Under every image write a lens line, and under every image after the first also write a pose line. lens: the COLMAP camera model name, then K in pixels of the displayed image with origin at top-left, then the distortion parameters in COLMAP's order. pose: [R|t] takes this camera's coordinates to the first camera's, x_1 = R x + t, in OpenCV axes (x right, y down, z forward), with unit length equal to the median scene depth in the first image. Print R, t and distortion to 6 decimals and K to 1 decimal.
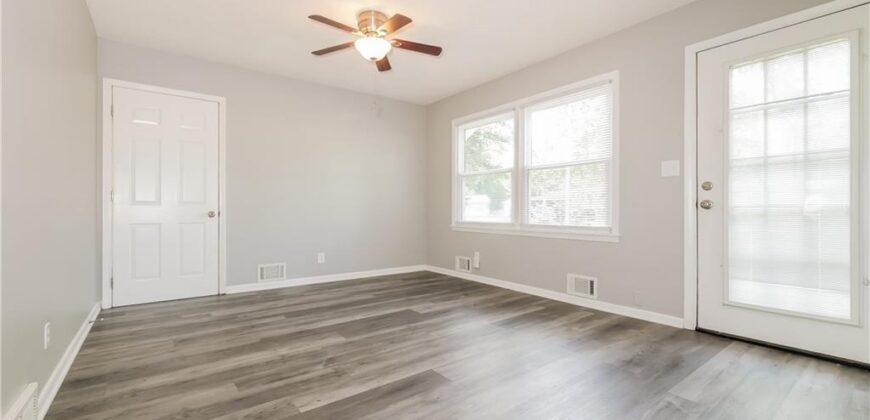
lens RADIAL K [[355.4, 0, 418.2], [0, 355.4, 210.9], [0, 0, 1]] dist [0.000095, 0.000029]
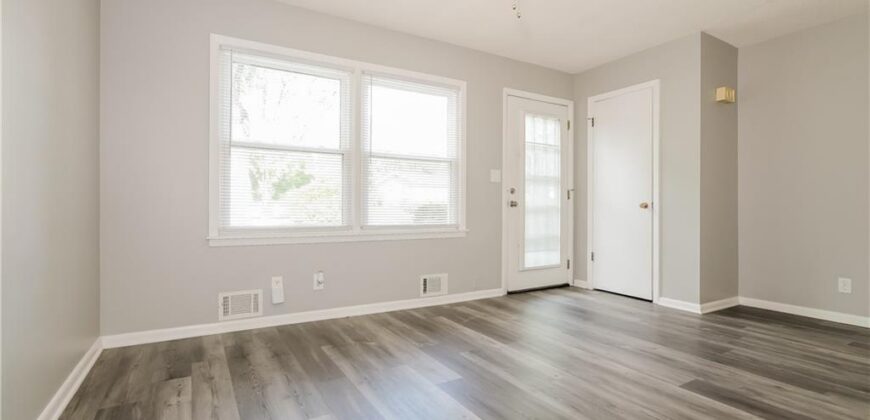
lens RADIAL K [[395.3, 0, 416.9], [0, 395.3, 201.7], [0, 0, 1]] dist [0.007755, 0.000198]
pose [[0.119130, 0.011617, 0.992811, -0.689275], [-0.001767, 0.999932, -0.011489, -0.006842], [-0.992877, -0.000386, 0.119142, 1.008768]]
